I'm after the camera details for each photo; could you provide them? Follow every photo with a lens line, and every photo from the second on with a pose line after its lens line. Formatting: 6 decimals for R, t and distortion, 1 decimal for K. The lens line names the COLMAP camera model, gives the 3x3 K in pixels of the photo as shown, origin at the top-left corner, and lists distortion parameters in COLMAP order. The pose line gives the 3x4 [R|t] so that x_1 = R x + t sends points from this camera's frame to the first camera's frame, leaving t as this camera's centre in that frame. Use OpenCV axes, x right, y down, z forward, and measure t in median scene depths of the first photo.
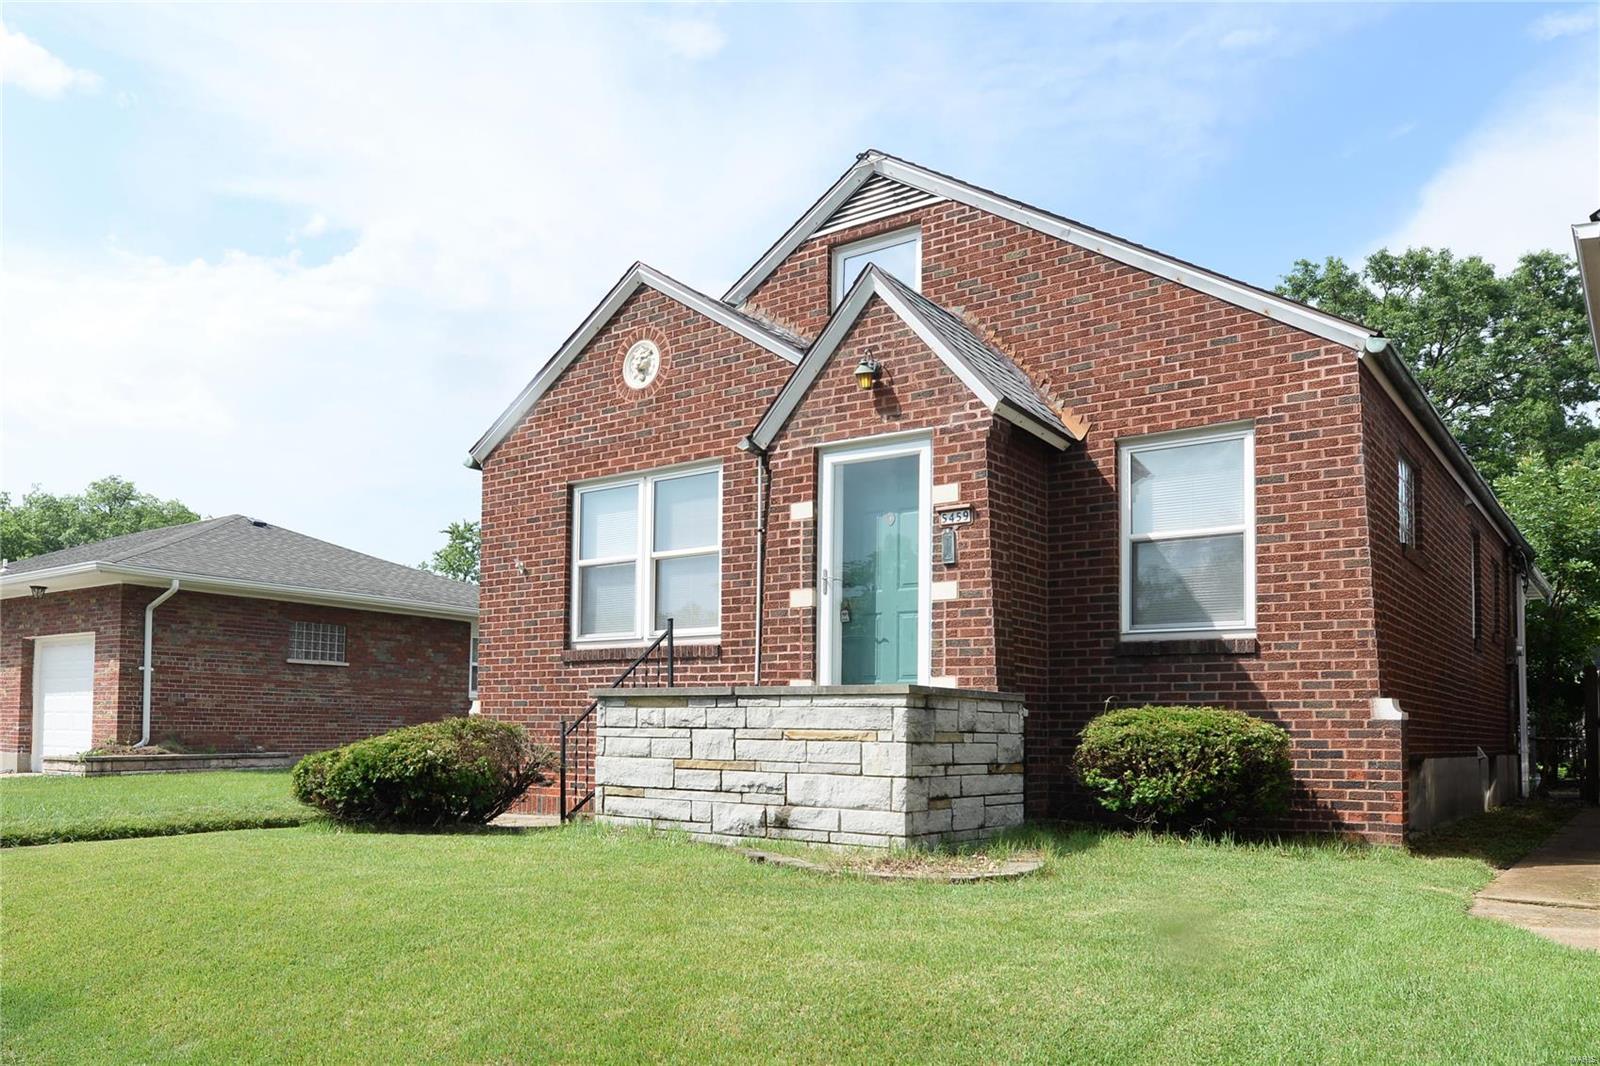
lens RADIAL K [[1150.1, 0, 800.0], [0, 1150.1, 533.0], [0, 0, 1]] dist [0.004077, 0.001759]
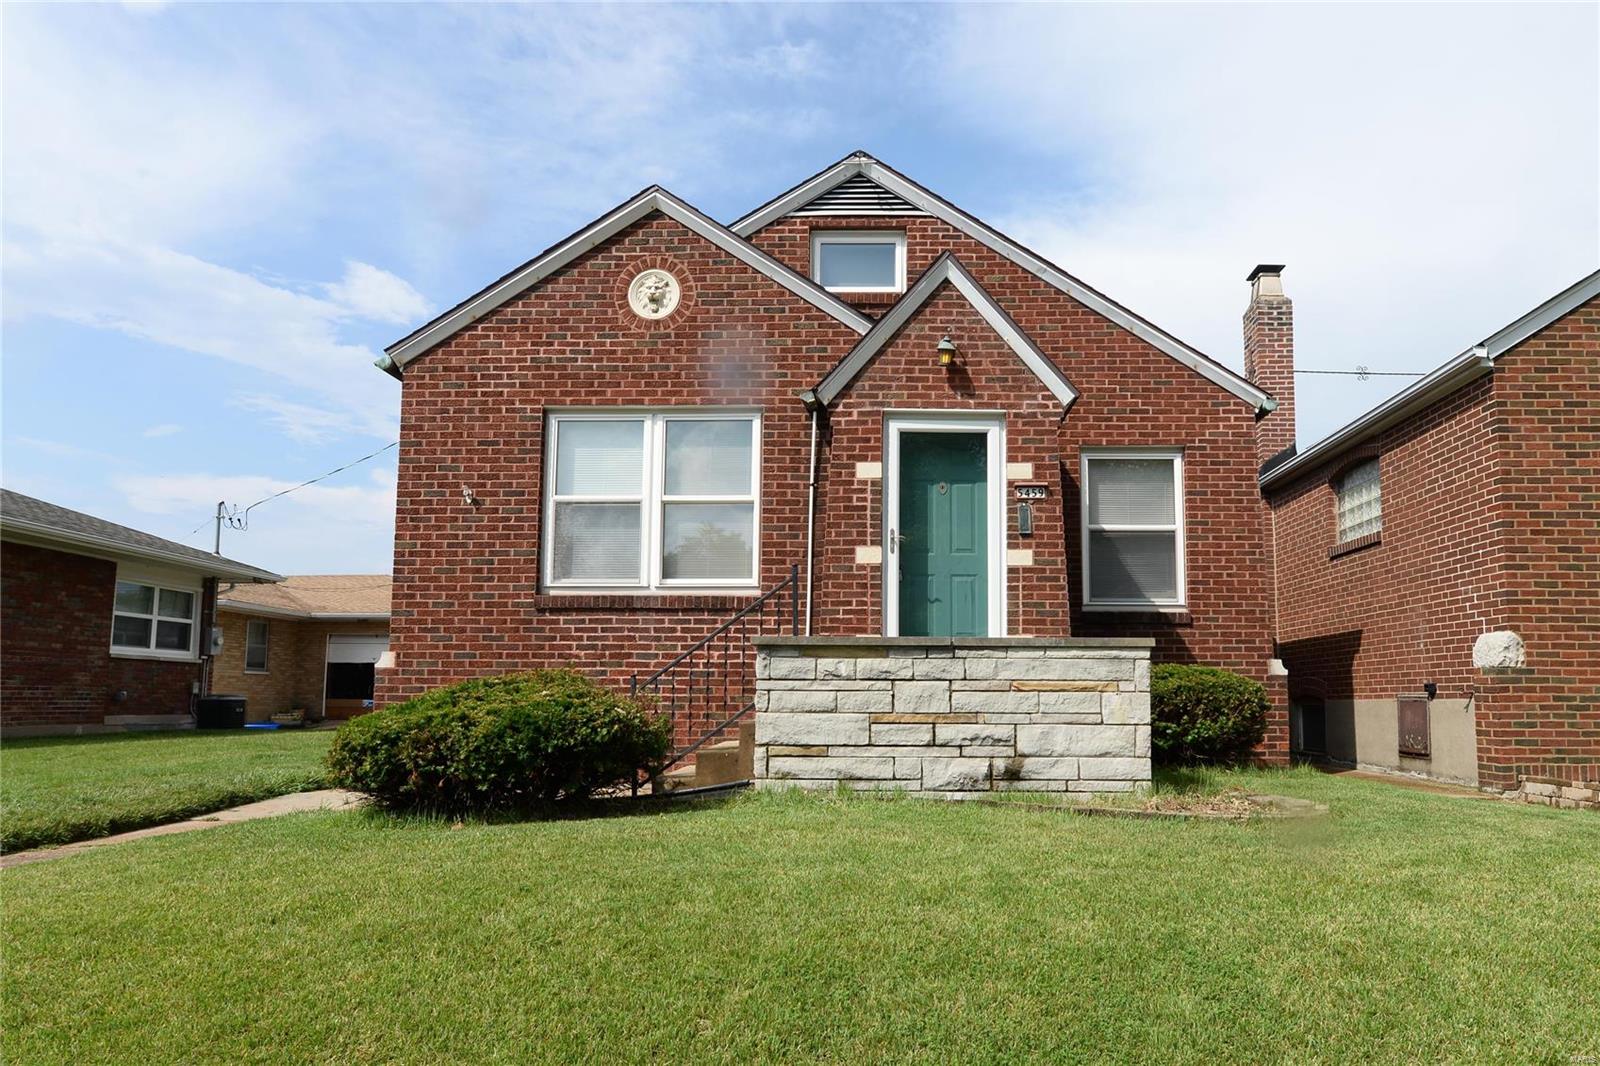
lens RADIAL K [[902.0, 0, 800.0], [0, 902.0, 533.0], [0, 0, 1]] dist [0.005302, 0.001149]
pose [[0.819238, 0.094186, 0.565666, -0.521215], [-0.089938, 0.995316, -0.035470, 0.073549], [-0.566357, -0.021817, 0.823871, 0.388023]]
